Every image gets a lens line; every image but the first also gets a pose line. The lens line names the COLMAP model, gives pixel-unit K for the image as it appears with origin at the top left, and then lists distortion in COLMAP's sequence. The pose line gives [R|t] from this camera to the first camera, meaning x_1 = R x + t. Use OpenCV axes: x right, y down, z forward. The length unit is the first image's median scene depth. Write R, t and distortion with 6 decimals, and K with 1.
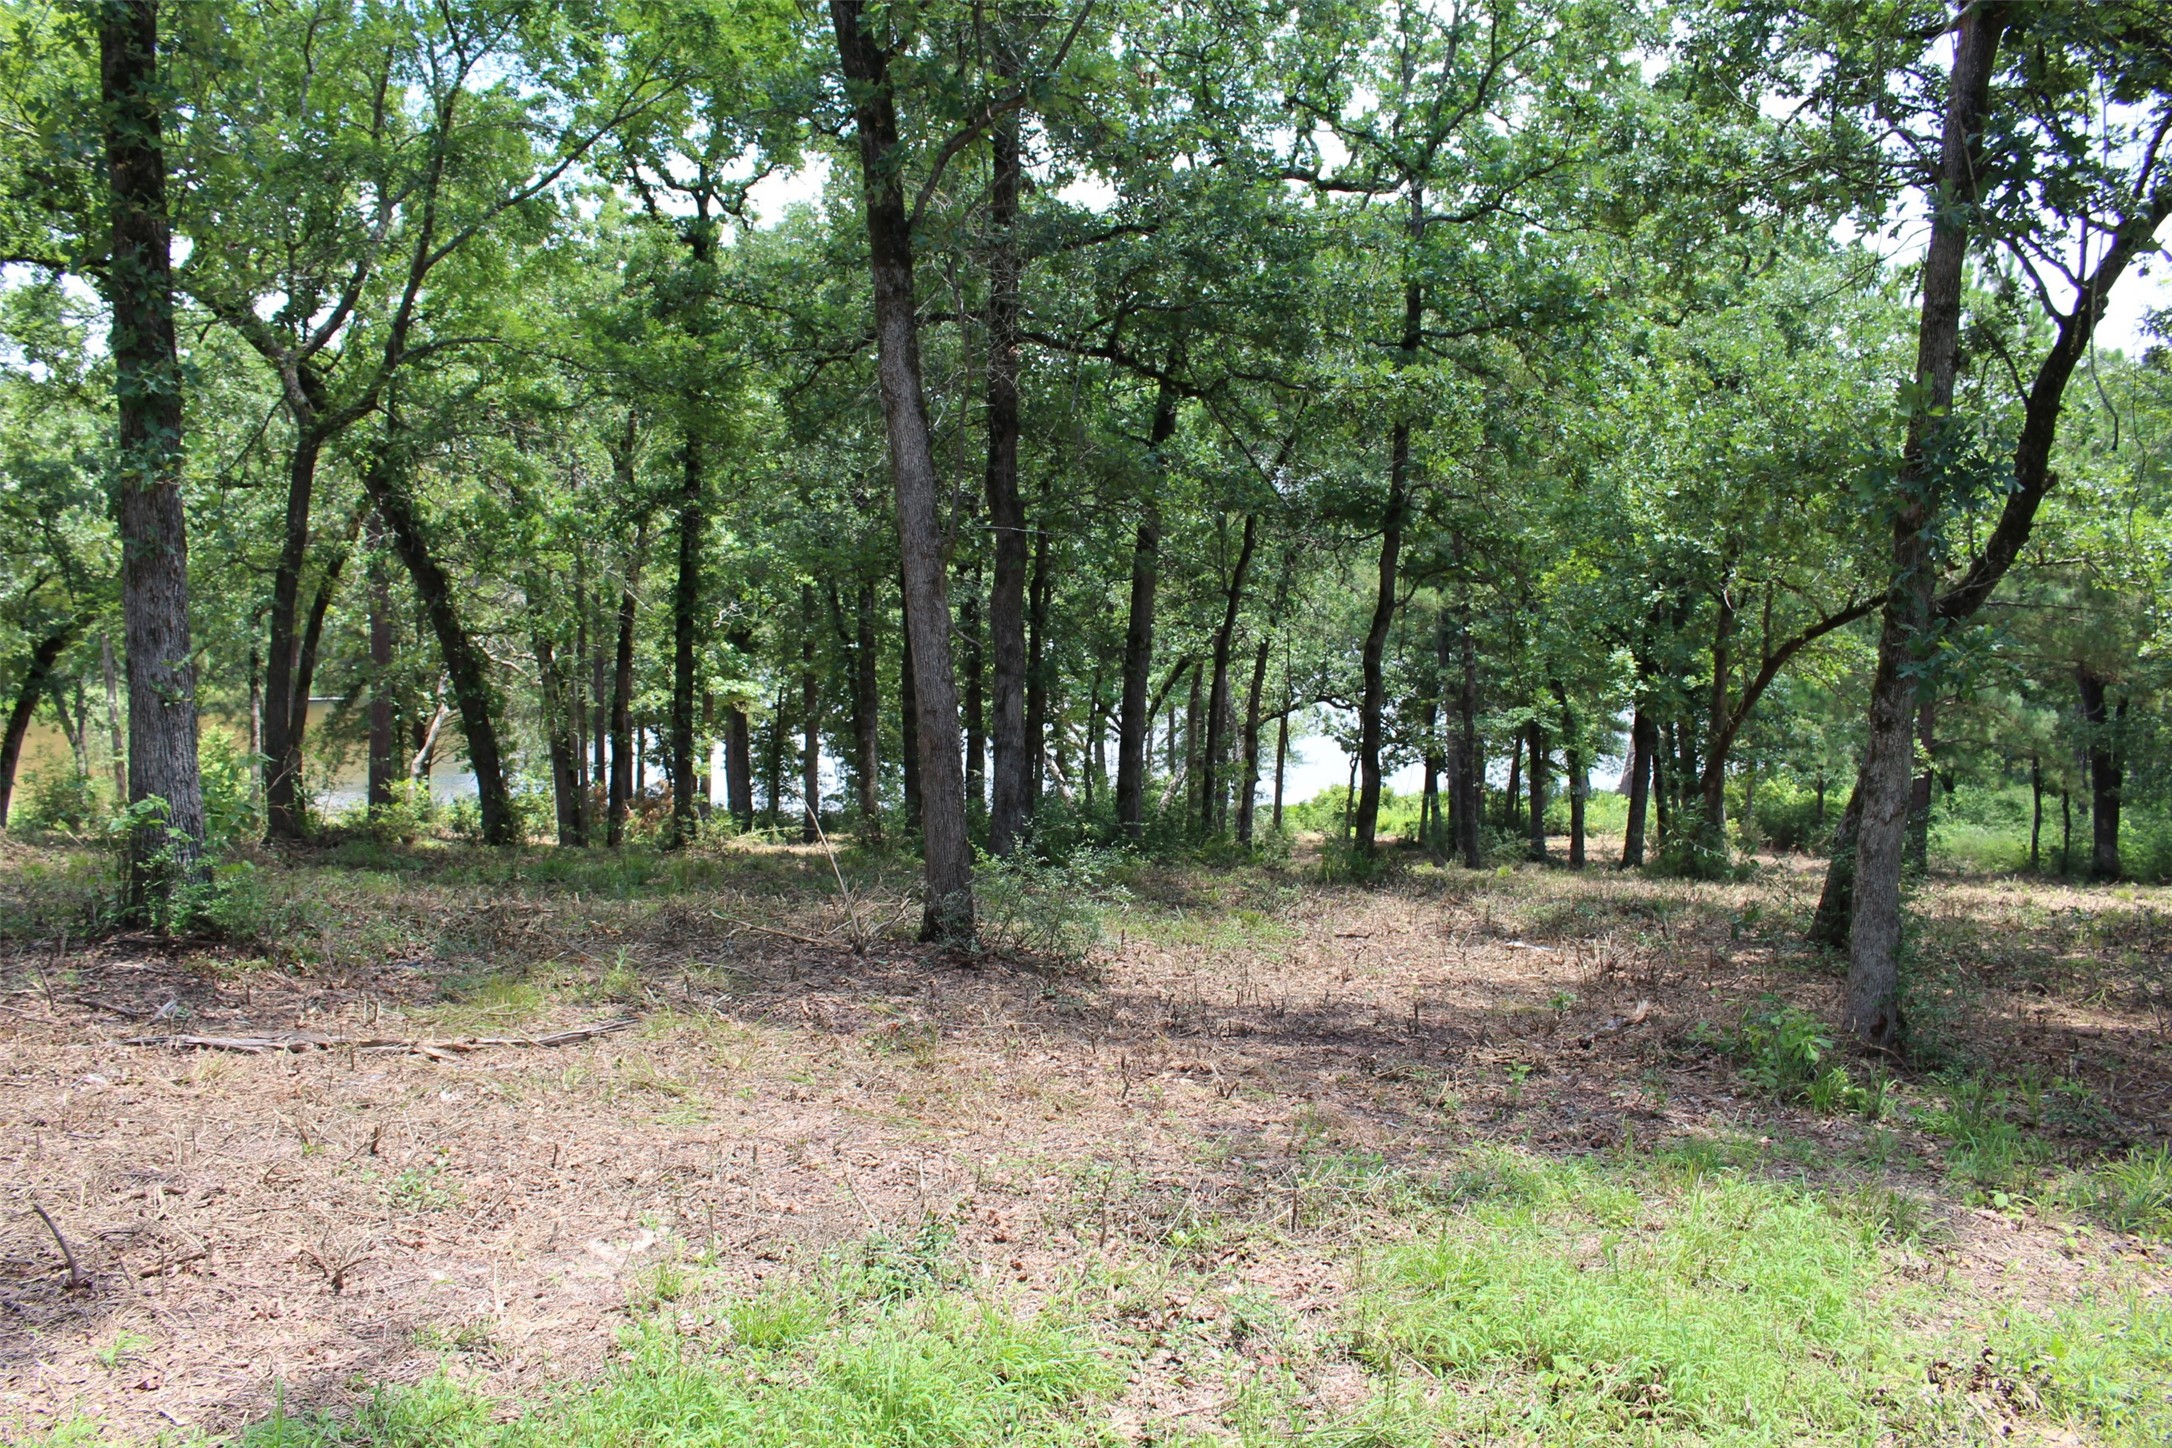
lens RADIAL K [[1777.8, 0, 1074.4], [0, 1777.8, 729.4], [0, 0, 1]] dist [-0.165960, 0.136571]
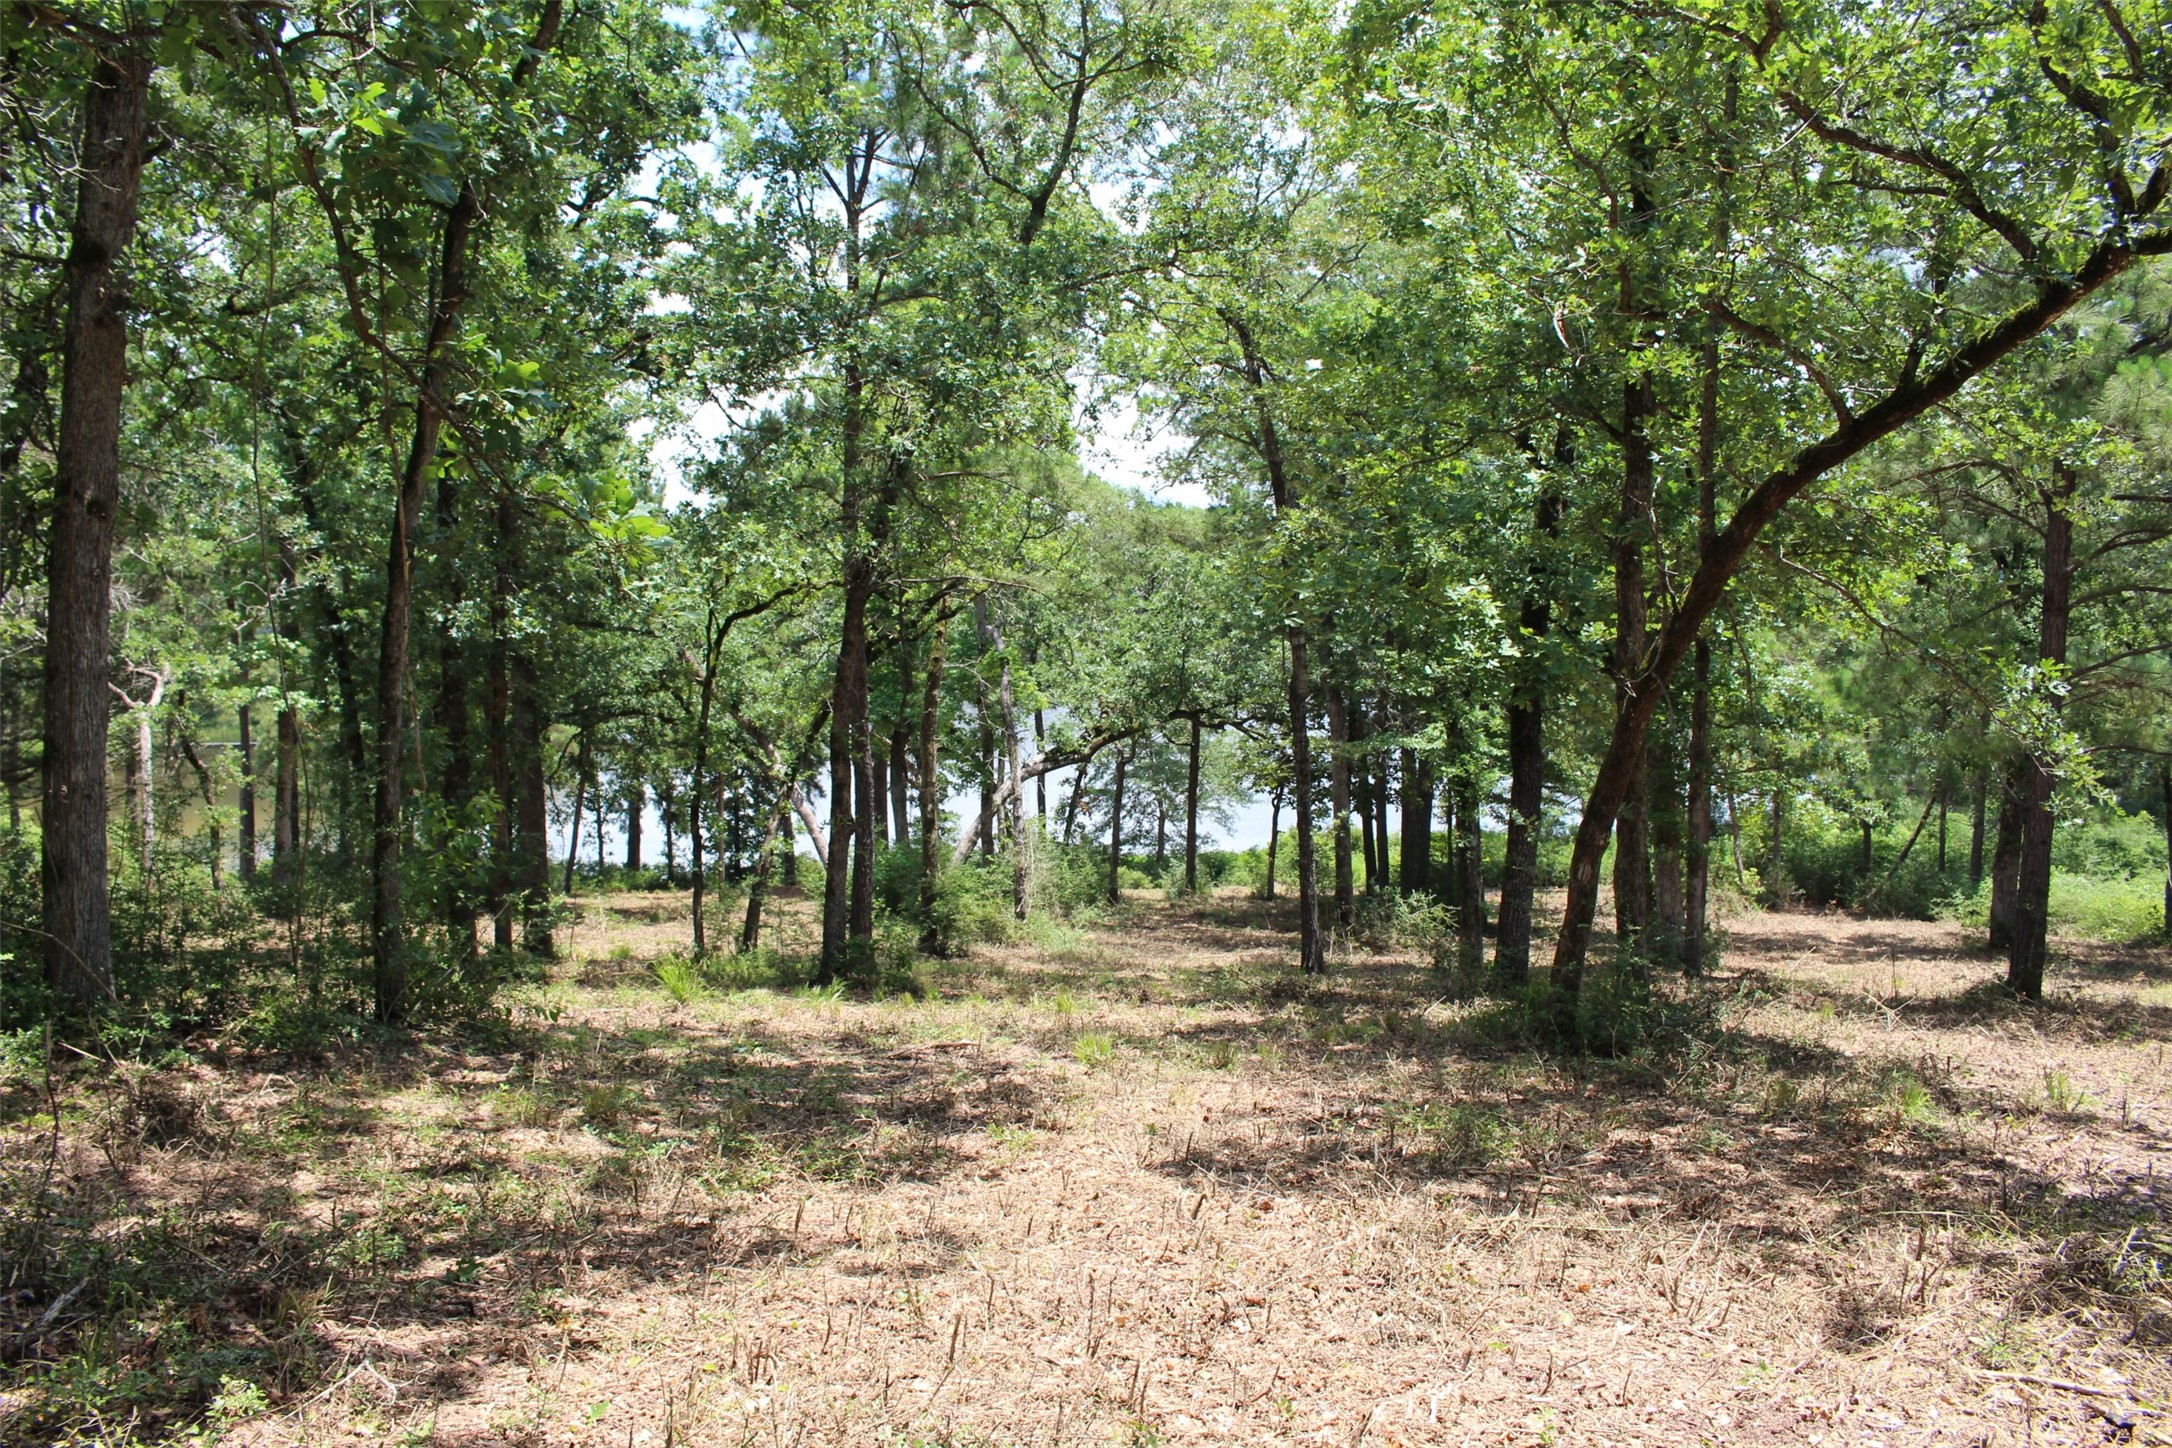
lens RADIAL K [[1777.8, 0, 1074.4], [0, 1777.8, 729.4], [0, 0, 1]] dist [-0.165960, 0.136571]
pose [[0.999601, -0.010047, -0.026389, 0.348862], [0.009432, 0.999683, -0.023339, 0.018313], [0.026615, 0.023081, 0.999379, 0.787982]]
